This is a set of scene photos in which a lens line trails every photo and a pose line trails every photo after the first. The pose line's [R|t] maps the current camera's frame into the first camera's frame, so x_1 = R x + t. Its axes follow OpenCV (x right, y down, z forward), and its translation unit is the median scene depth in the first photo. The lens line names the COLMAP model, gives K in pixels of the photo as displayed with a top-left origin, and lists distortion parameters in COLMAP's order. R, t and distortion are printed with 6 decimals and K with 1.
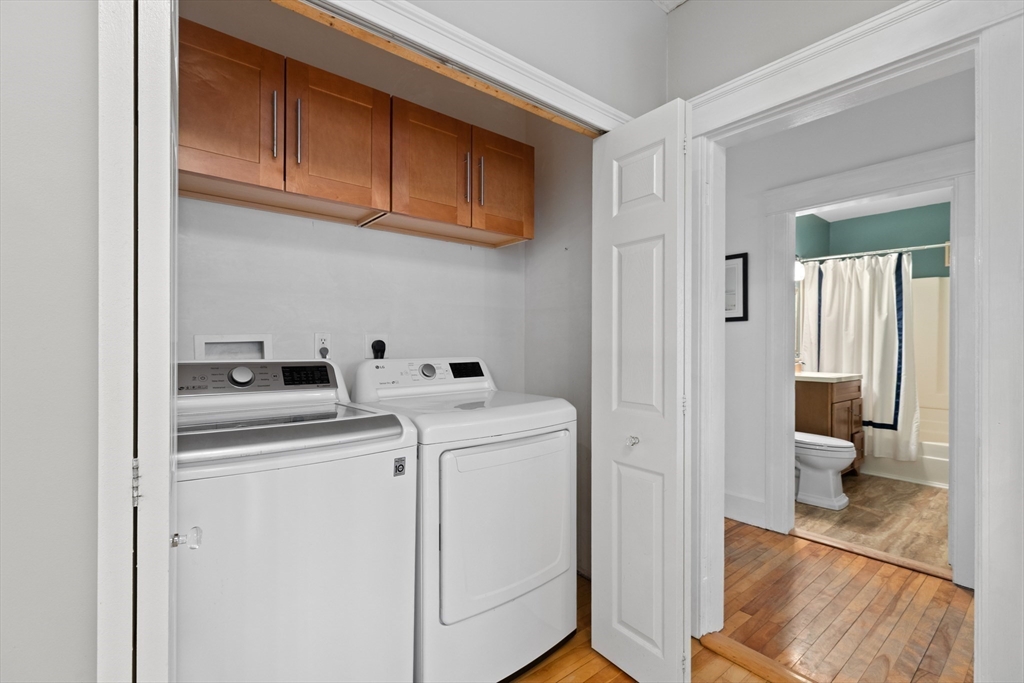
lens RADIAL K [[460.5, 0, 515.9], [0, 460.5, 344.8], [0, 0, 1]] dist [0.007538, -0.001127]
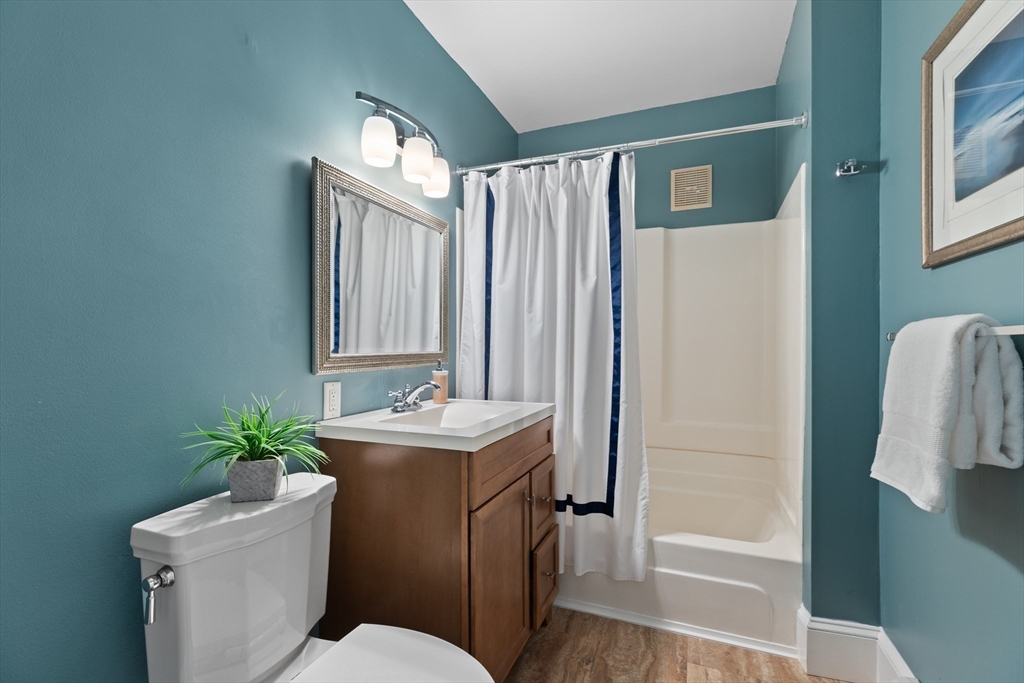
lens RADIAL K [[460.5, 0, 512.5], [0, 460.5, 347.4], [0, 0, 1]] dist [0.007538, -0.001127]
pose [[0.872202, -0.001268, 0.489144, 0.489725], [0.002565, 0.999995, -0.001982, 0.008079], [-0.489139, 0.002983, 0.872201, 0.621619]]
